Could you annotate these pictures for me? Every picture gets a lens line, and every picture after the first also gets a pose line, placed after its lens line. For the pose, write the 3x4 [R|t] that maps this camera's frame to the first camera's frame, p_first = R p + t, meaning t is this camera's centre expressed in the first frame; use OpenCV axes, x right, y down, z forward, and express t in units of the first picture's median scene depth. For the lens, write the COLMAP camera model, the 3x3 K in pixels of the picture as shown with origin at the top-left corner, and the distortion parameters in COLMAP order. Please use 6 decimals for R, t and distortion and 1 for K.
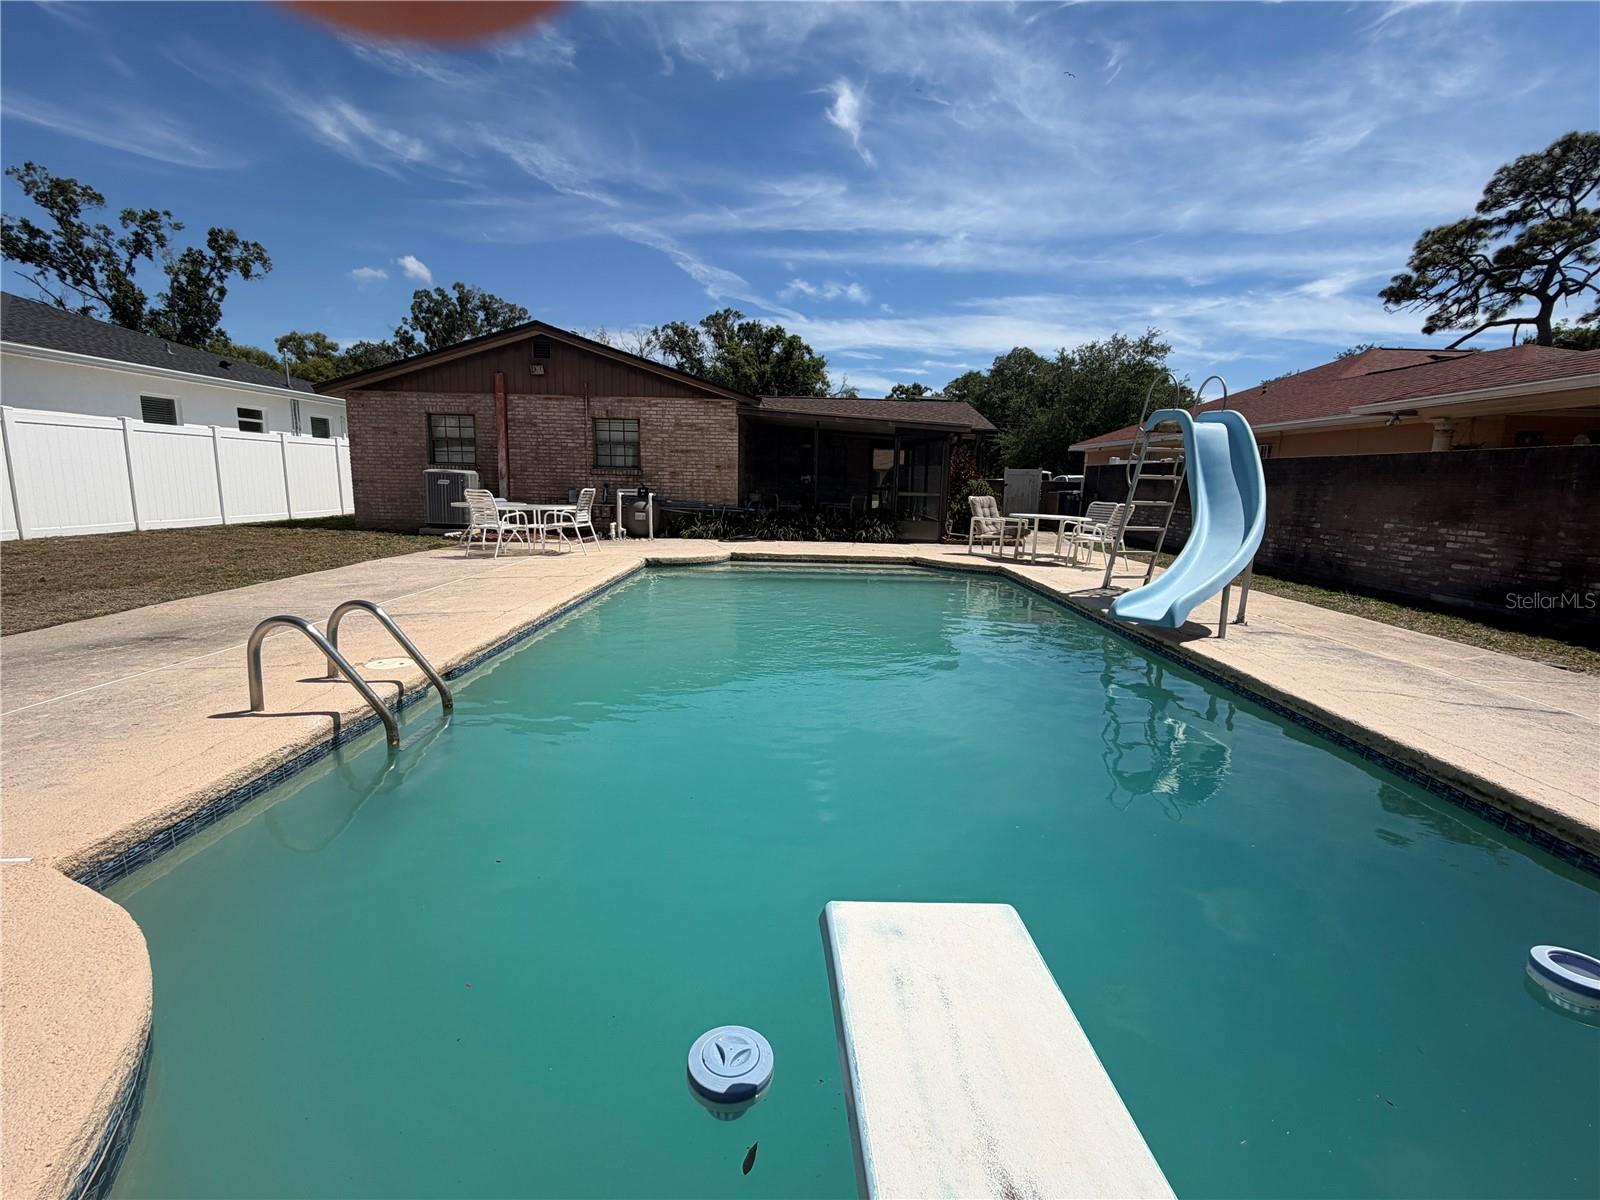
lens RADIAL K [[718.2, 0, 802.3], [0, 718.2, 599.7], [0, 0, 1]] dist [0.000936, 0.000066]
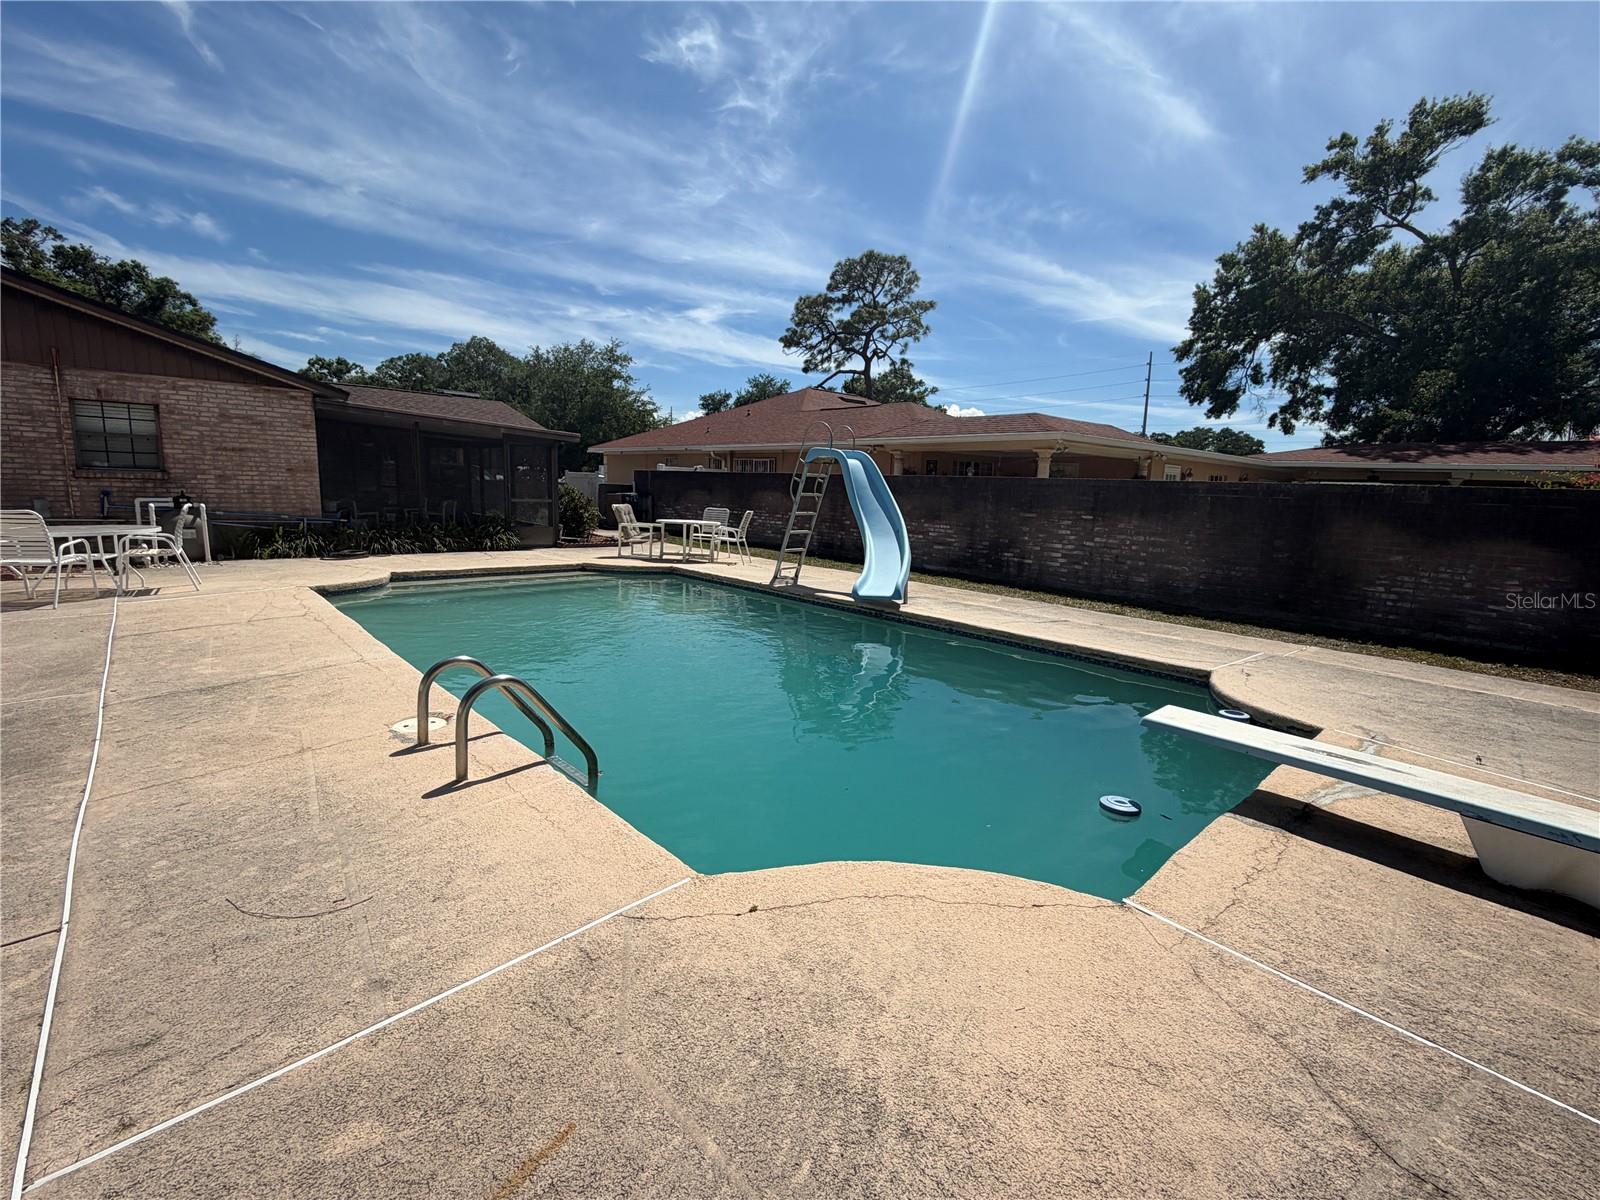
lens RADIAL K [[718.2, 0, 799.0], [0, 718.2, 599.9], [0, 0, 1]] dist [0.000936, 0.000066]
pose [[0.740066, -0.103375, 0.664542, -0.051023], [0.094420, 0.994300, 0.049521, -0.004413], [-0.665874, 0.026097, 0.745608, -0.000939]]
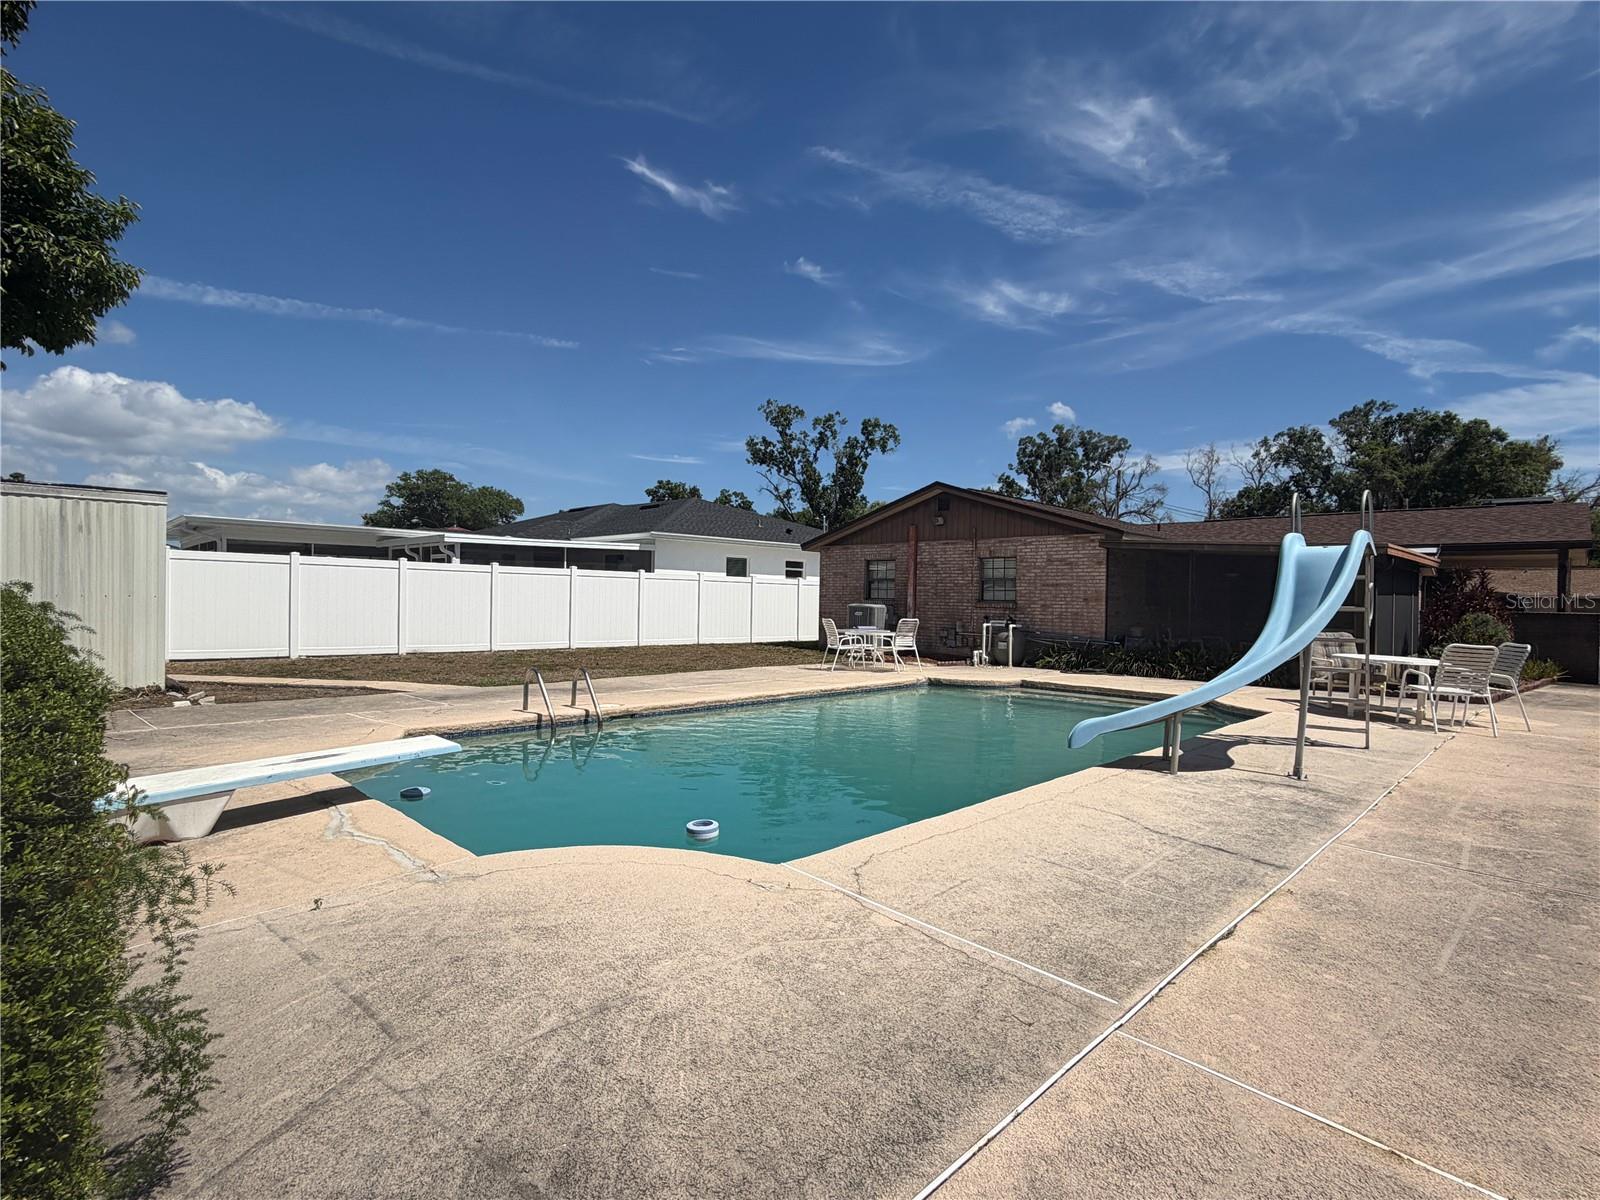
lens RADIAL K [[803.4, 0, 801.3], [0, 803.4, 607.8], [0, 0, 1]] dist [0.003544, -0.000839]
pose [[0.704999, -0.002972, -0.709202, 0.081353], [-0.119616, 0.985167, -0.123036, 0.002287], [0.699048, 0.171572, 0.694187, -0.010385]]
